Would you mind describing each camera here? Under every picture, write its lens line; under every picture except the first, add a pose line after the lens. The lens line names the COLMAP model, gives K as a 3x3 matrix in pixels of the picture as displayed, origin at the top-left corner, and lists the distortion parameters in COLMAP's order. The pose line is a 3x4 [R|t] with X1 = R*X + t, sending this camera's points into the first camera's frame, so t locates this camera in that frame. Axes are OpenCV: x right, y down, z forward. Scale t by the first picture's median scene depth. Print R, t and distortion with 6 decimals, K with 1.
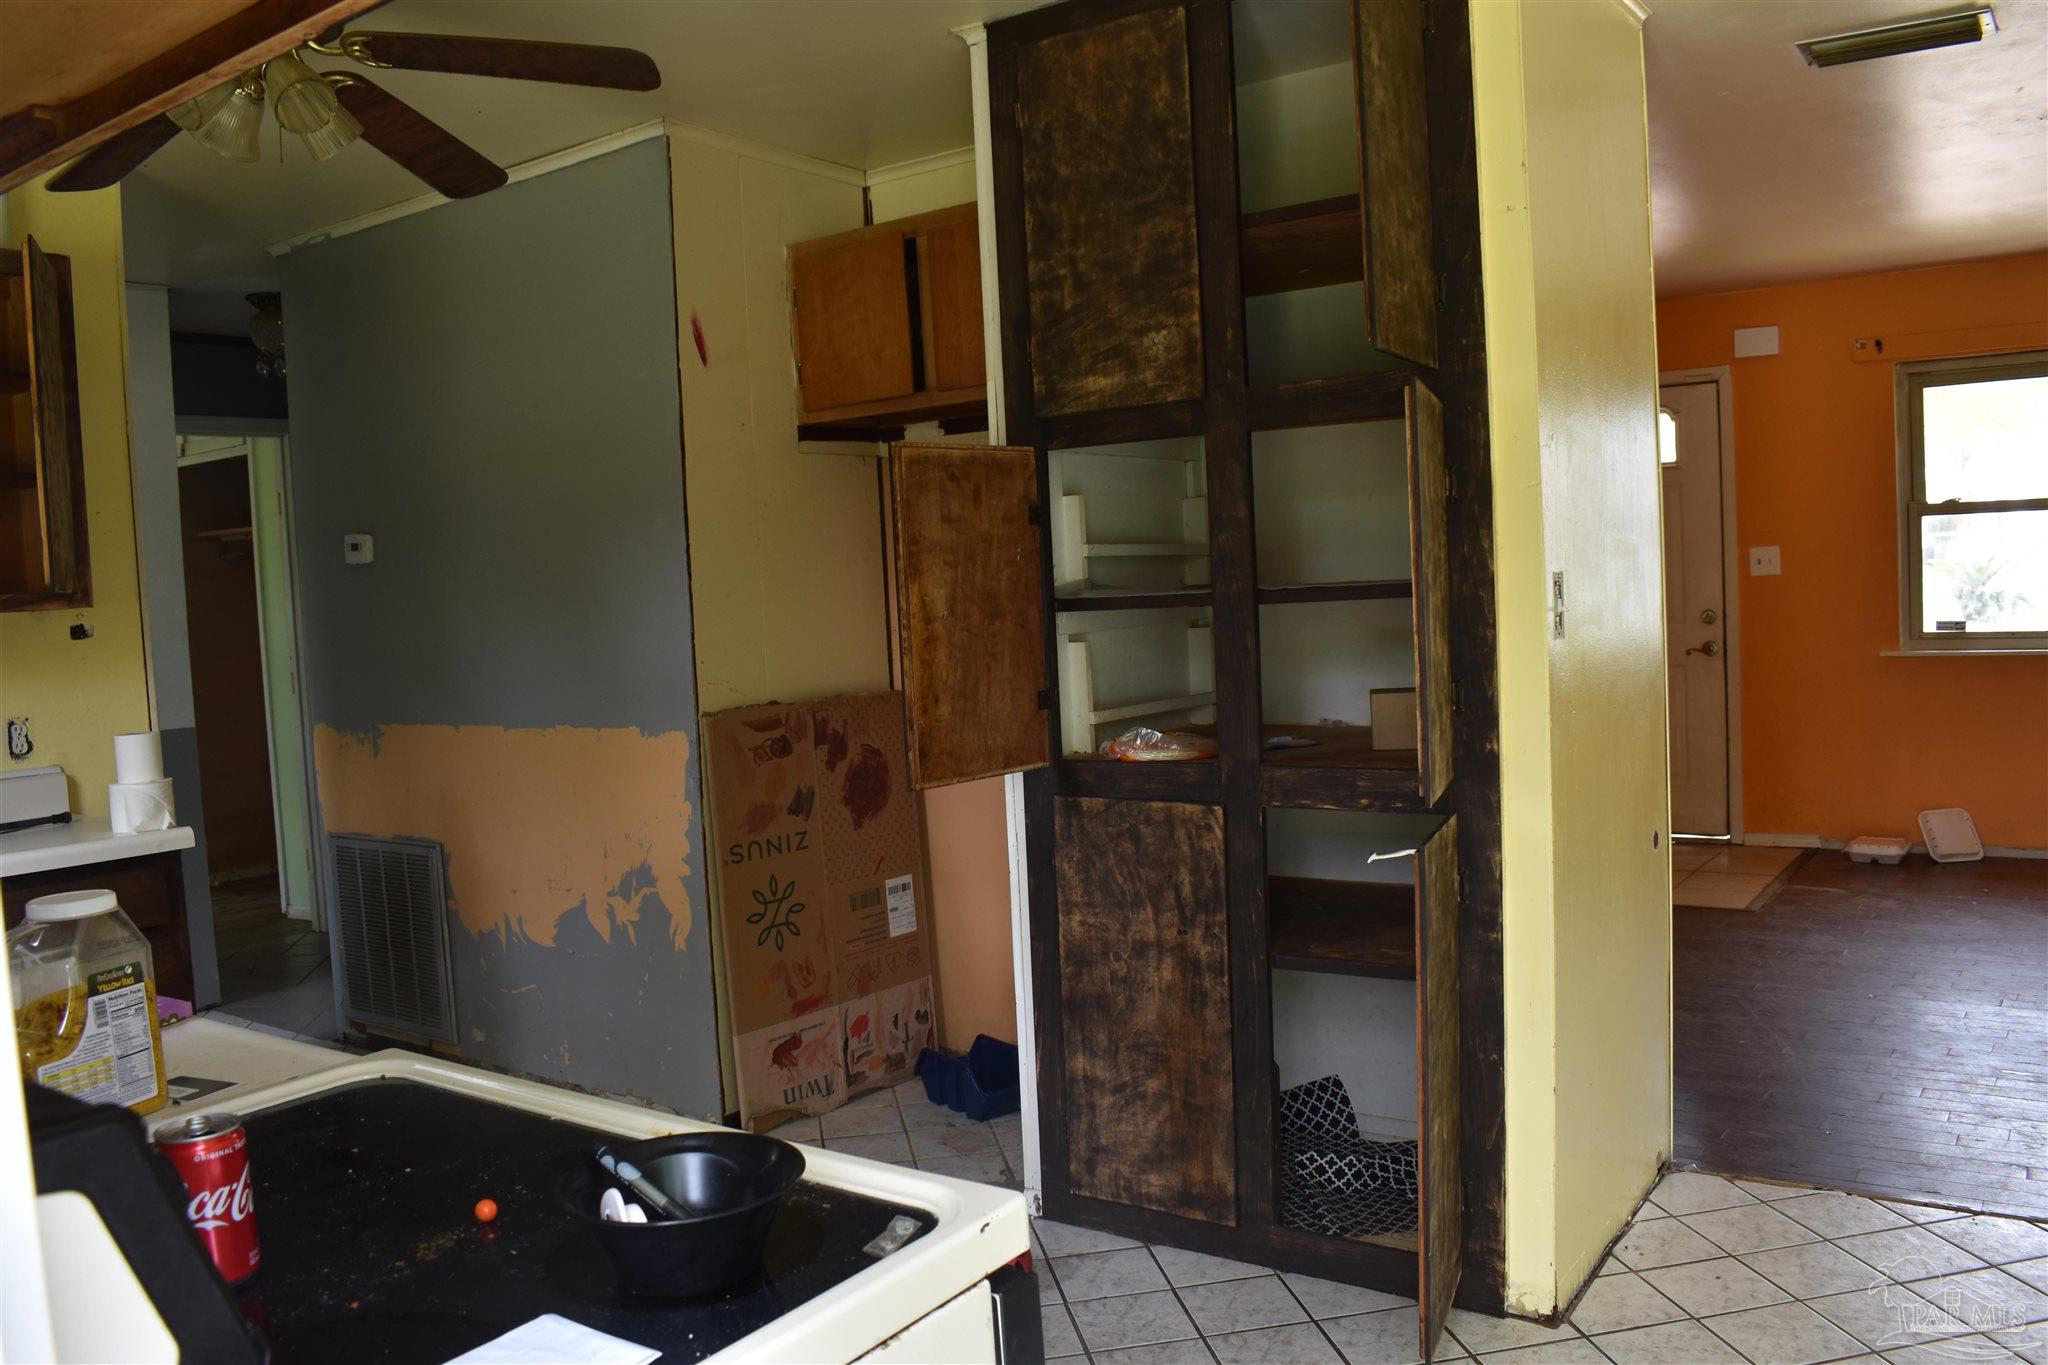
lens RADIAL K [[1614.3, 0, 1024.0], [0, 1614.3, 682.5], [0, 0, 1]] dist [-0.098013, 0.018182]
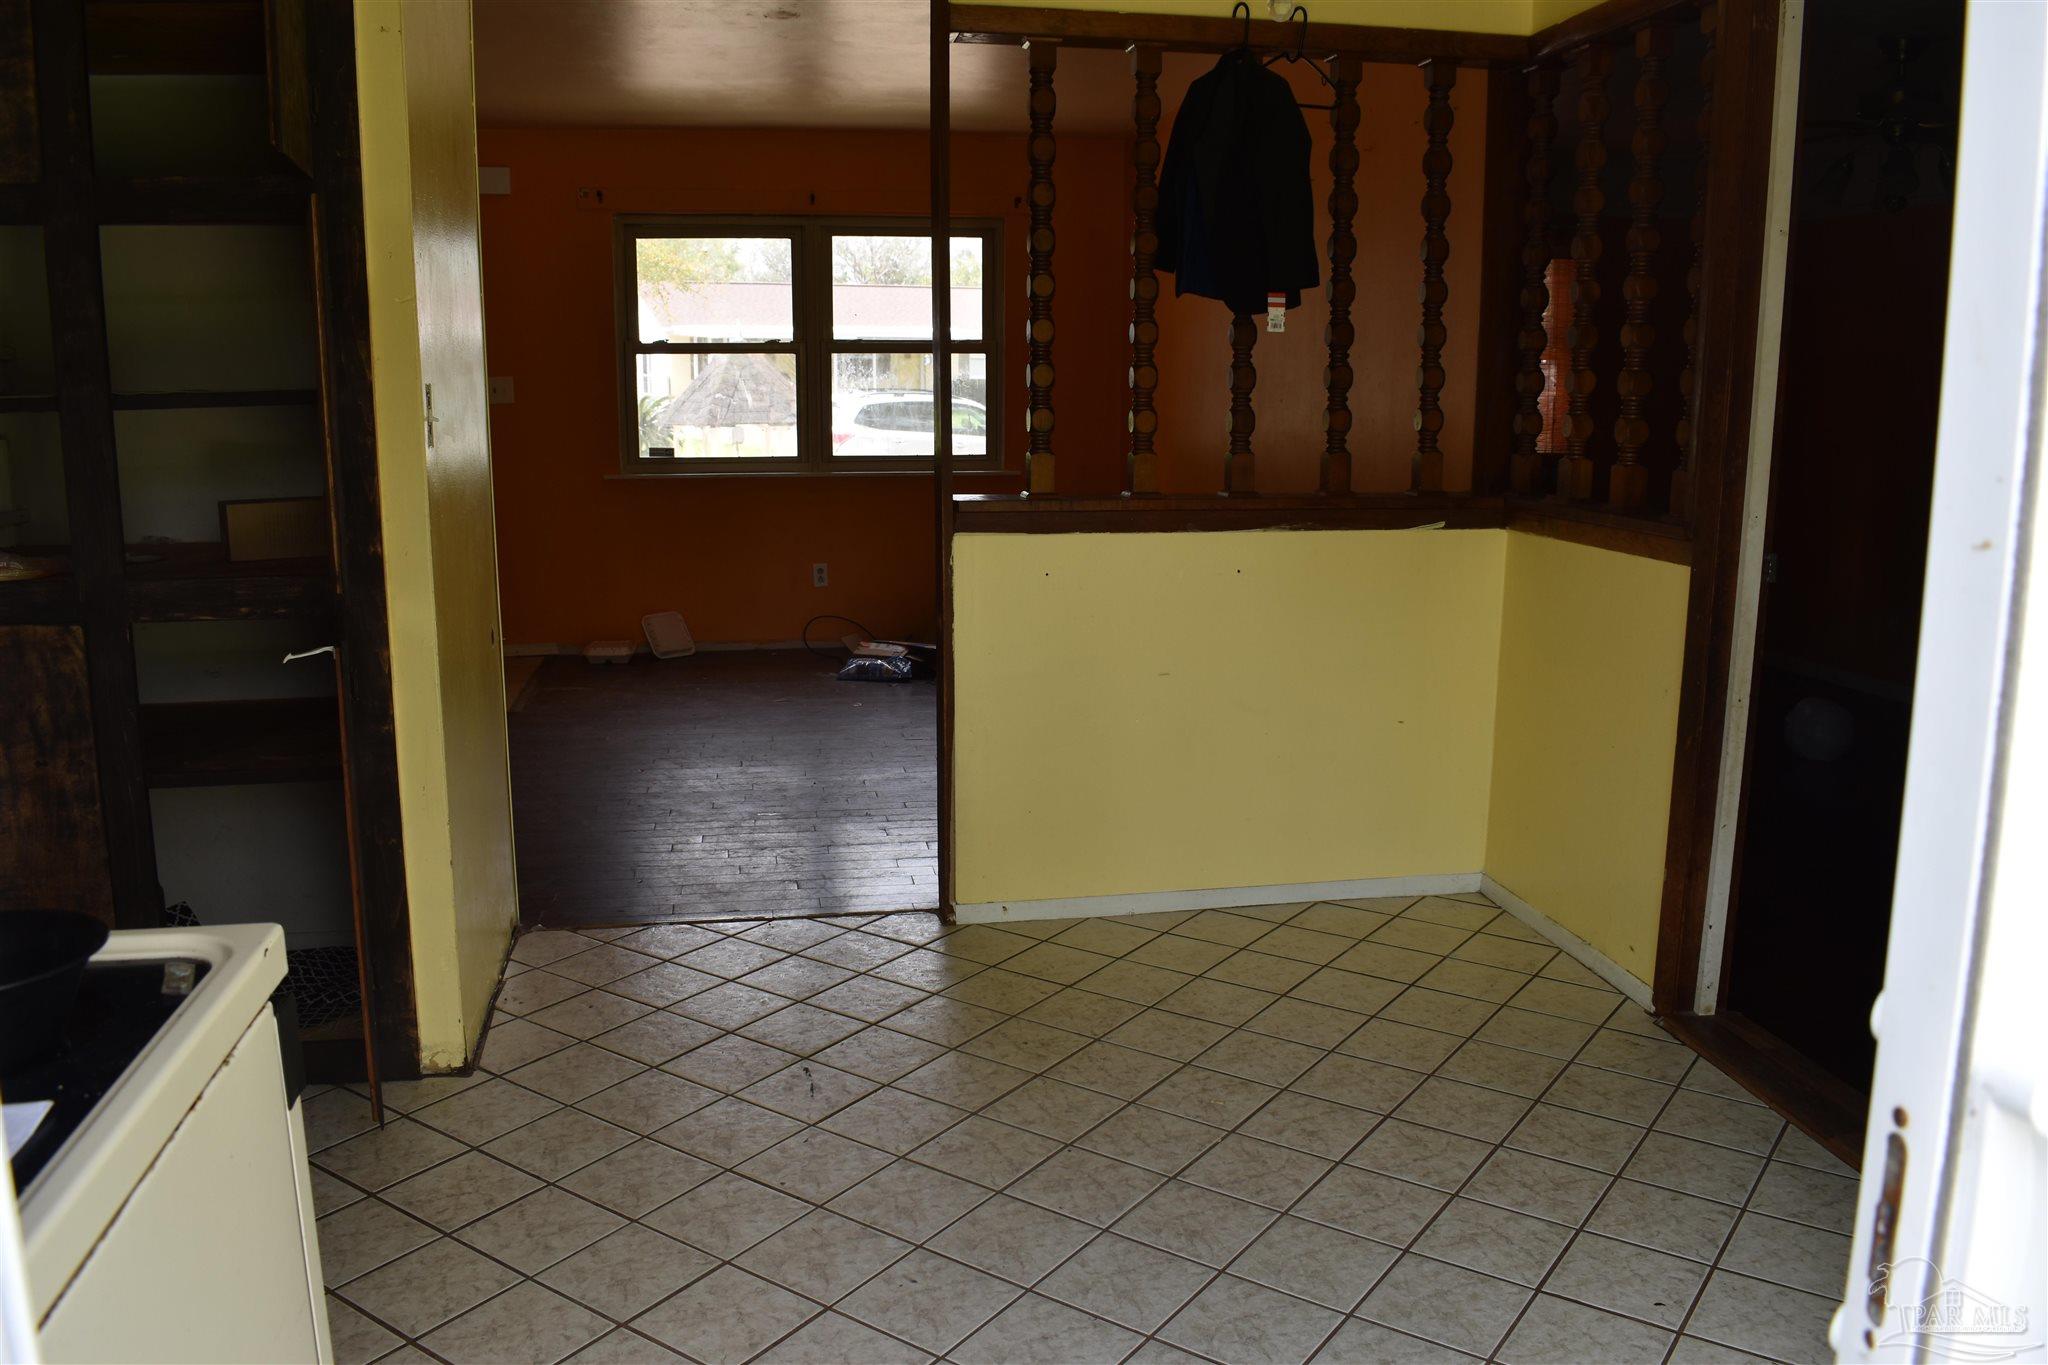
lens RADIAL K [[1614.3, 0, 1024.0], [0, 1614.3, 682.5], [0, 0, 1]] dist [-0.098013, 0.018182]
pose [[0.699611, -0.083786, 0.709594, -0.140120], [0.010396, 0.994190, 0.107140, 0.017554], [-0.714448, -0.067580, 0.696417, -0.033267]]
